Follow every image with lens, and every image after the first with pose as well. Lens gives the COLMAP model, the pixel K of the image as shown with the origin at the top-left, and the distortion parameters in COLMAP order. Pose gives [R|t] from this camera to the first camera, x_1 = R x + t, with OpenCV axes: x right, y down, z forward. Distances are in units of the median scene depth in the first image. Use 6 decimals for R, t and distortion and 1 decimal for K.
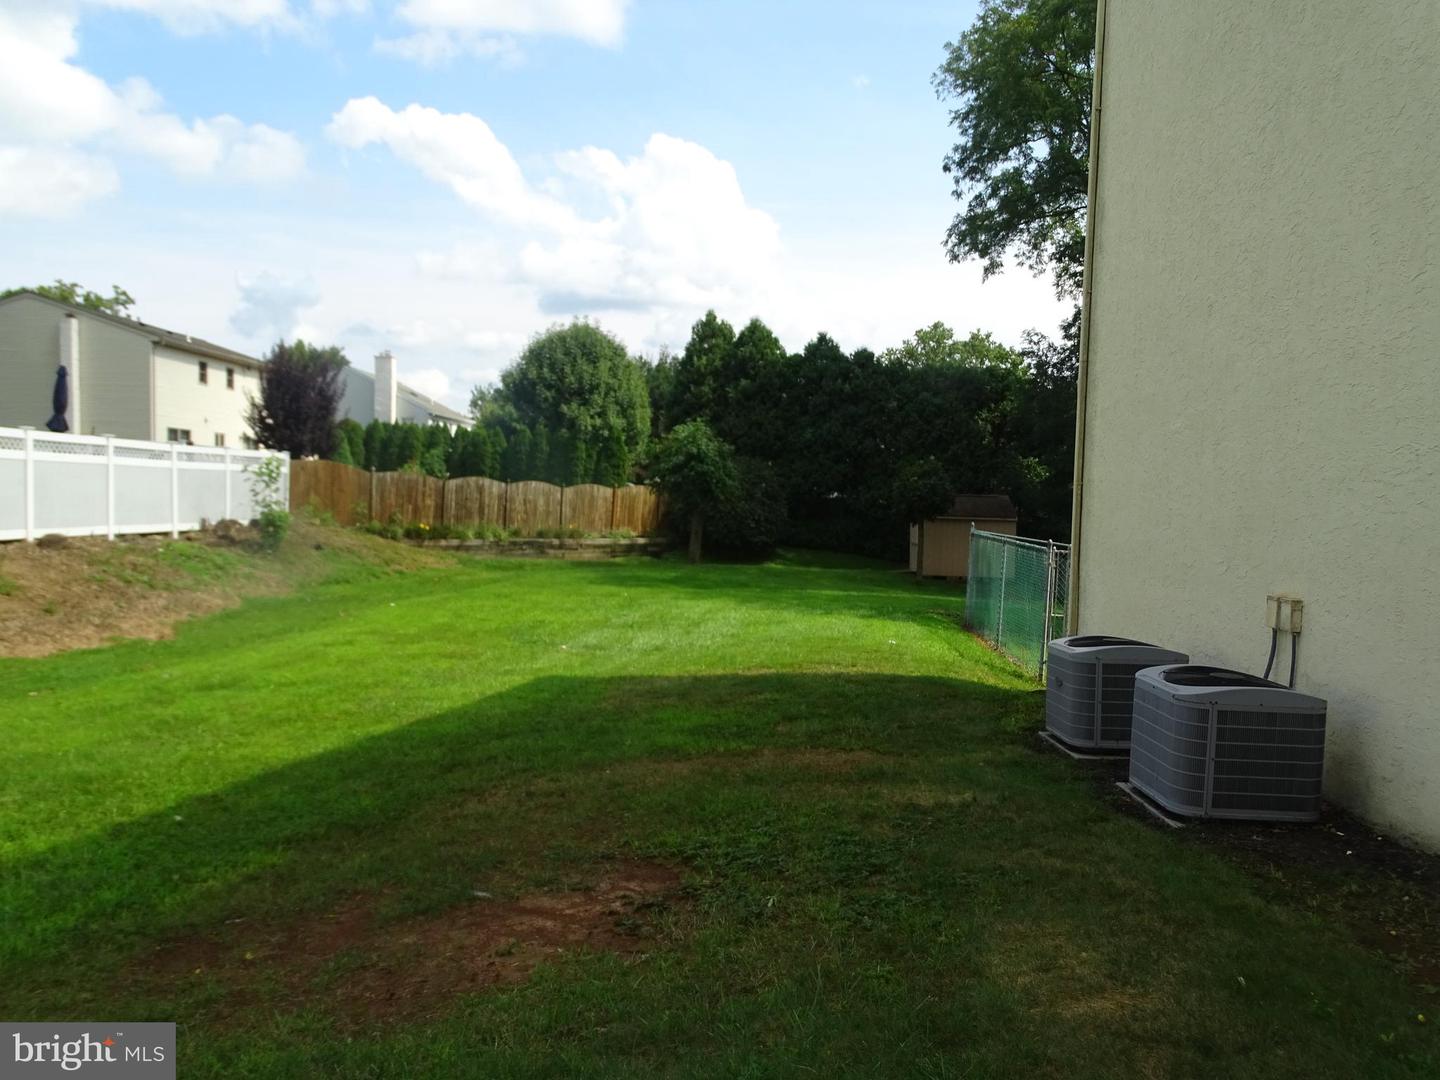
lens RADIAL K [[1165.4, 0, 720.0], [0, 1165.4, 540.0], [0, 0, 1]] dist [0.066413, -0.006029]
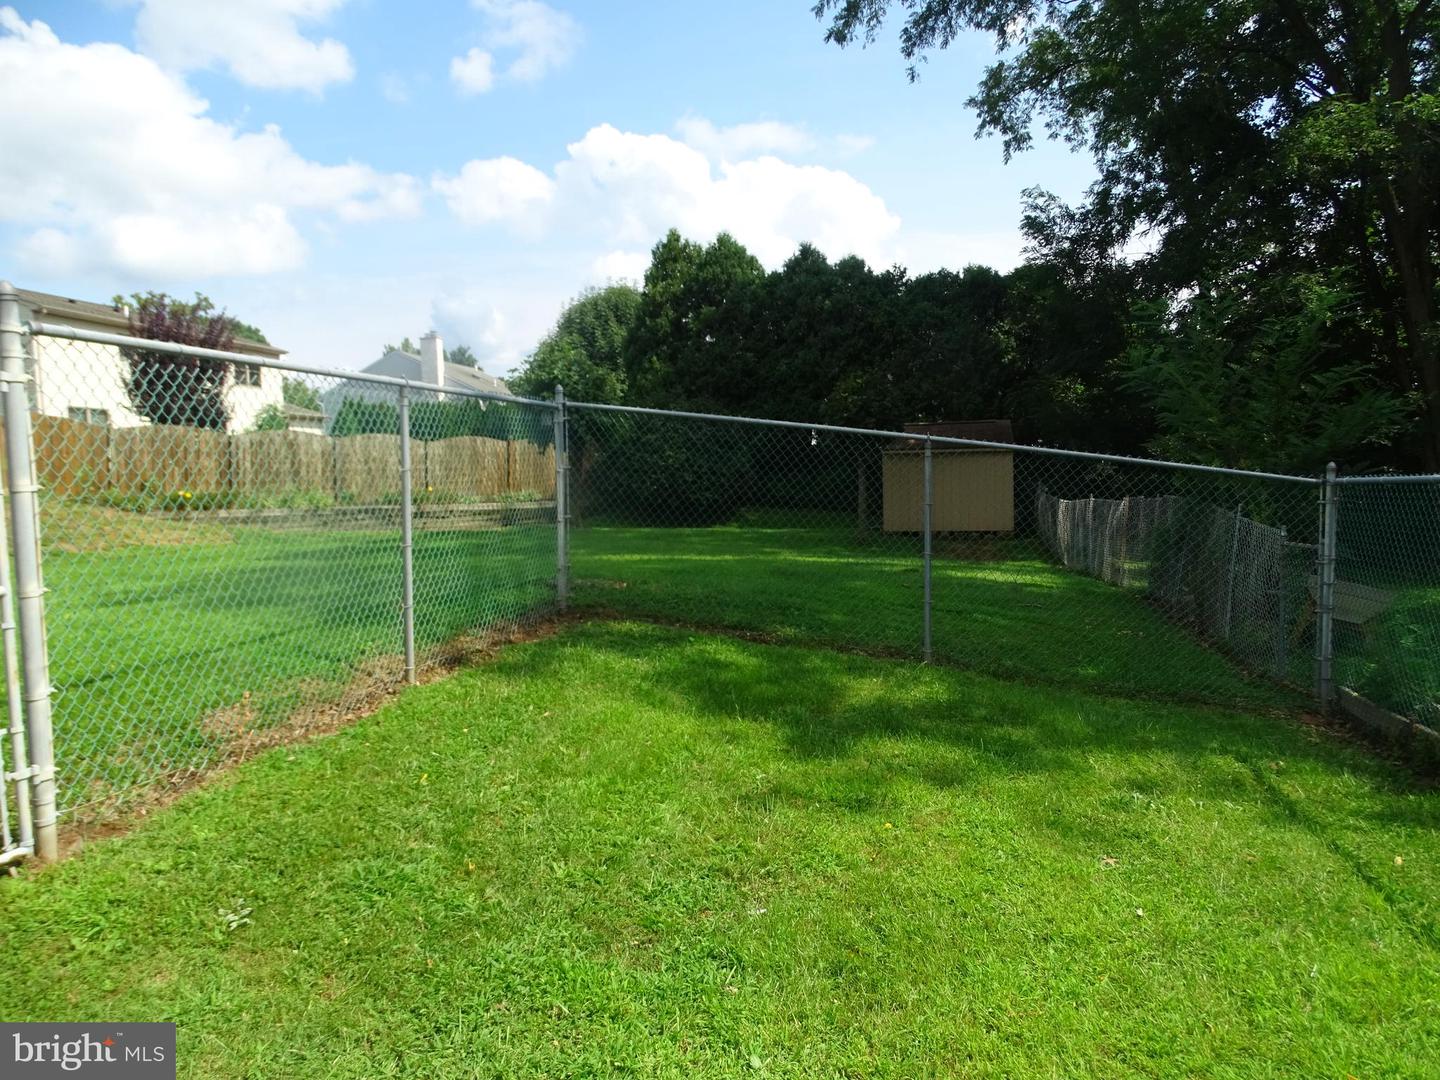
lens RADIAL K [[1014.8, 0, 720.0], [0, 1014.8, 540.0], [0, 0, 1]] dist [-0.007472, -0.002354]
pose [[0.981572, -0.038786, -0.187114, 0.154398], [0.042441, 0.998978, 0.015566, 0.016676], [0.186319, -0.023221, 0.982215, 0.286945]]
